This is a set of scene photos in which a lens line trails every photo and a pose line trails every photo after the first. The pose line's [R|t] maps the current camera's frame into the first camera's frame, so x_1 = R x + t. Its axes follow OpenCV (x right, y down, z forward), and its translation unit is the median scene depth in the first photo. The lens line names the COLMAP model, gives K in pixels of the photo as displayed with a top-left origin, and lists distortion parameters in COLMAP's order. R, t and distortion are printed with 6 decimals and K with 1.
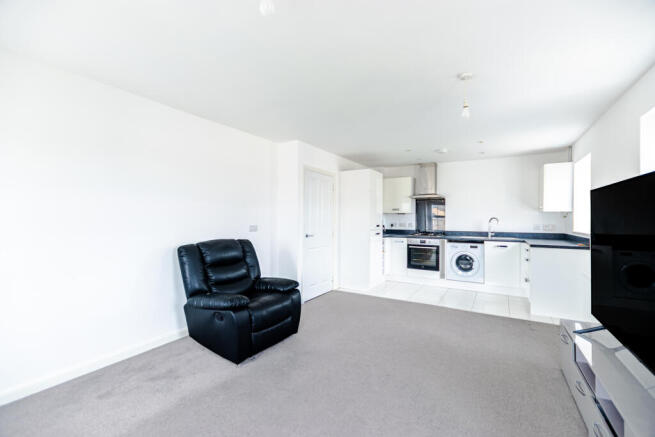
lens RADIAL K [[285.9, 0, 330.0], [0, 285.9, 220.0], [0, 0, 1]] dist [0.001215, 0.000236]
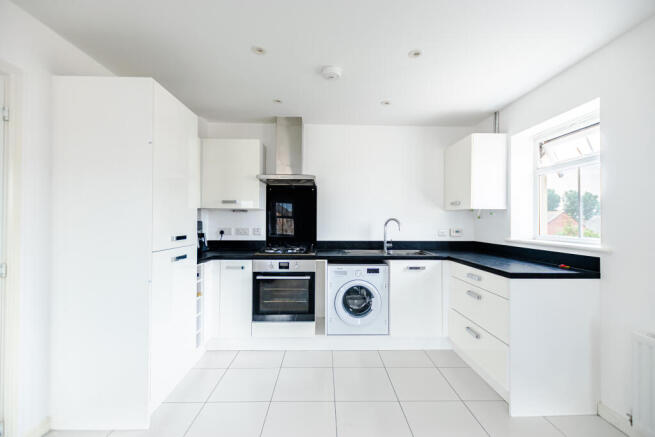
lens RADIAL K [[285.9, 0, 330.0], [0, 285.9, 220.0], [0, 0, 1]] dist [0.001215, 0.000236]
pose [[0.851229, 0.000757, 0.524795, 0.132090], [0.001856, 0.999988, -0.004453, -0.002228], [-0.524792, 0.004765, 0.851217, 0.537463]]
